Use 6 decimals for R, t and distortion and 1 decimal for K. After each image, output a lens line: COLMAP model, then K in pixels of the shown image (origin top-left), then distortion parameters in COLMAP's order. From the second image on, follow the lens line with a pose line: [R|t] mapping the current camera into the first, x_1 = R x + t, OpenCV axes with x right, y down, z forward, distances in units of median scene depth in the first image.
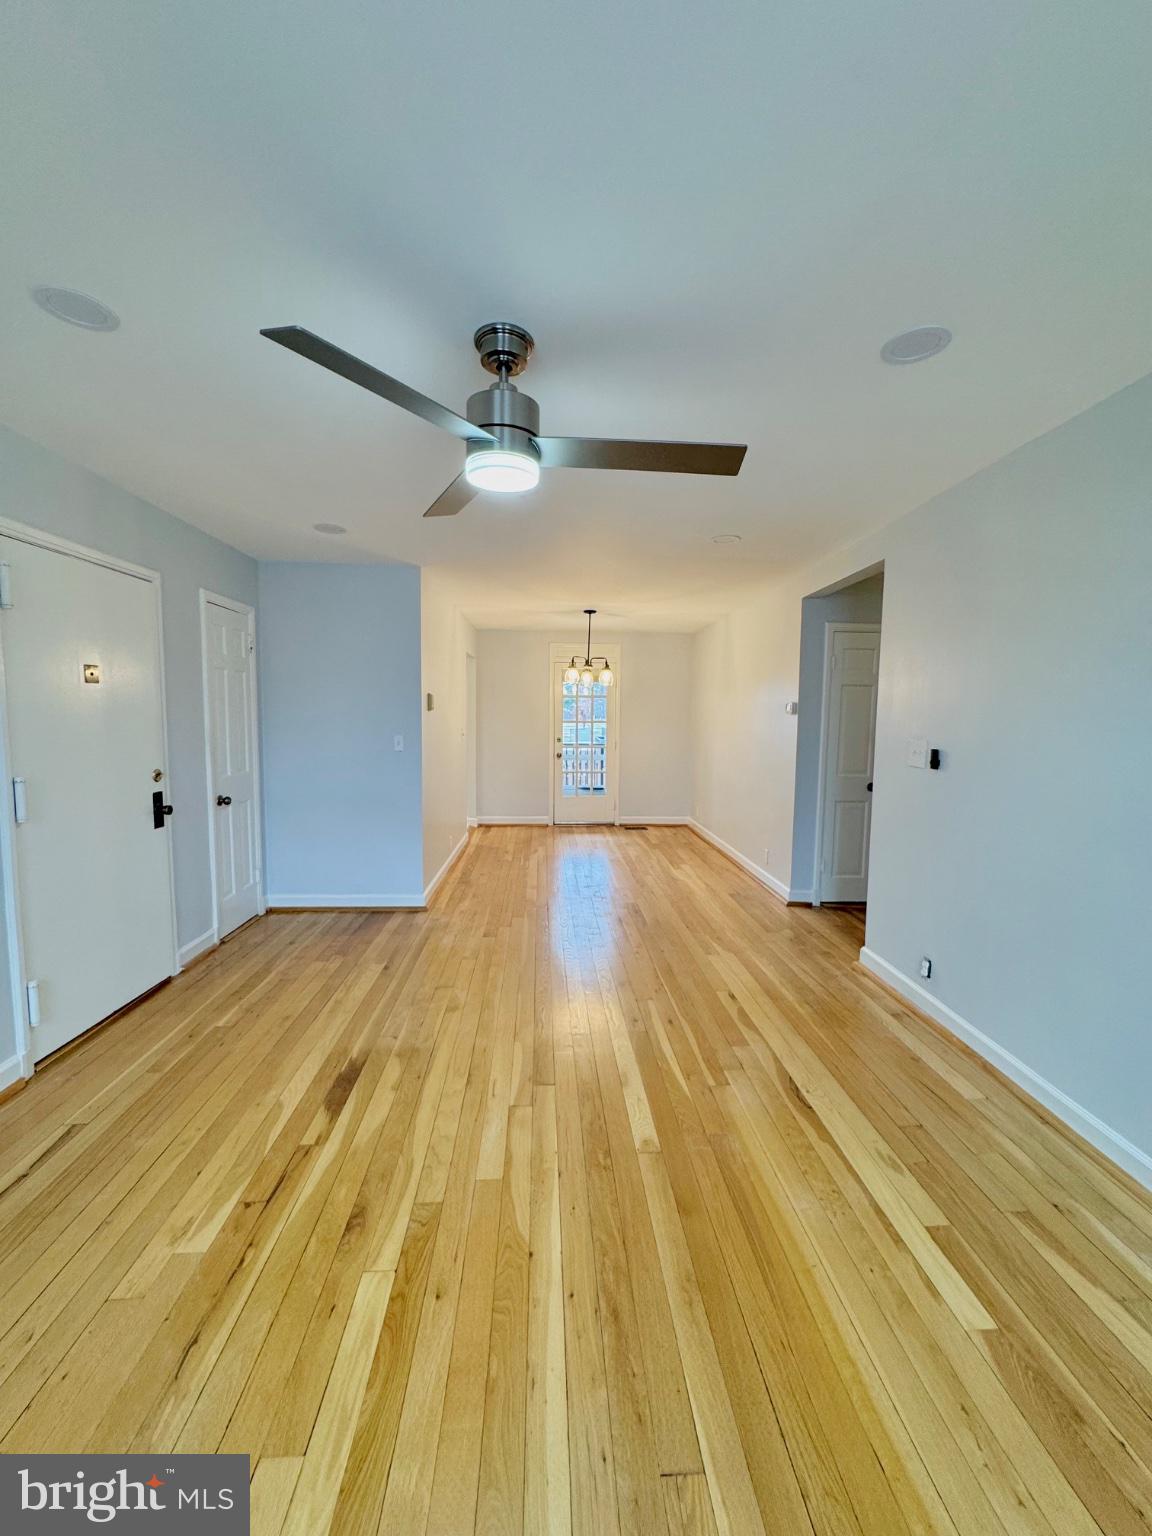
lens RADIAL K [[602.7, 0, 581.7], [0, 602.7, 764.5], [0, 0, 1]] dist [-0.001599, -0.000317]
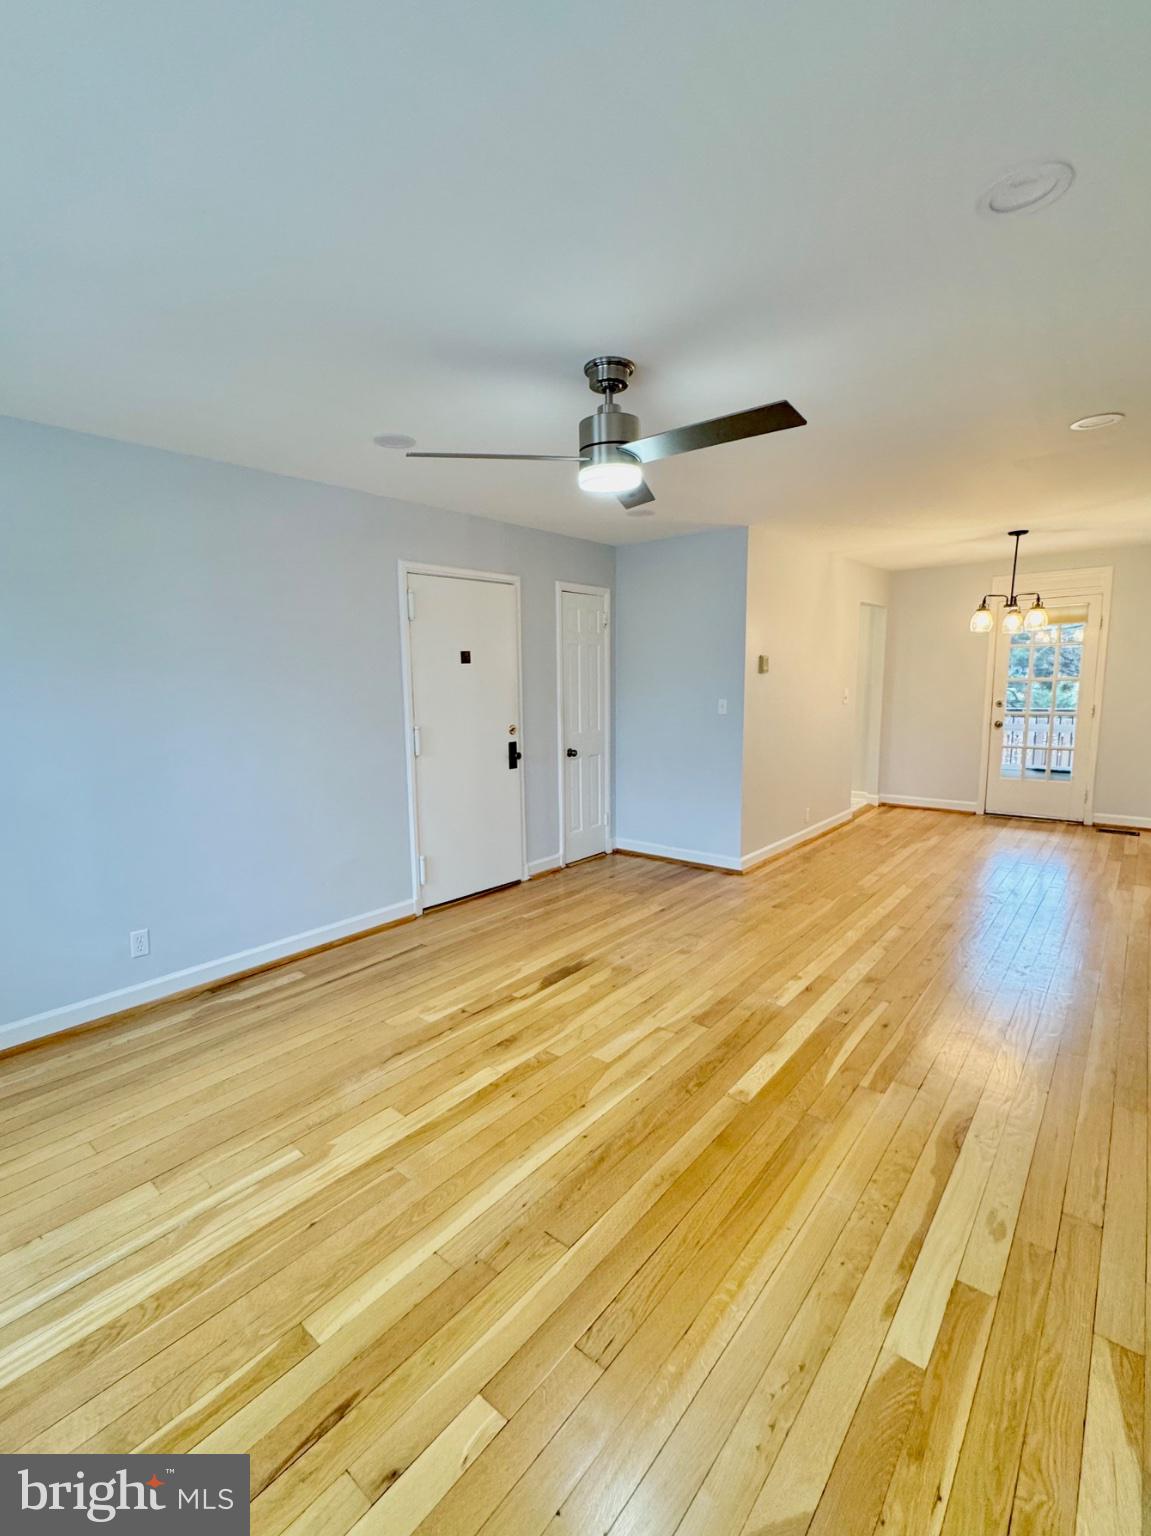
lens RADIAL K [[699.8, 0, 575.5], [0, 699.8, 768.0], [0, 0, 1]] dist [-0.002142, -0.000175]
pose [[0.725937, 0.065411, -0.684644, 0.520200], [-0.030057, 0.997533, 0.063434, 0.000088], [0.687104, -0.025471, 0.726112, -0.044887]]
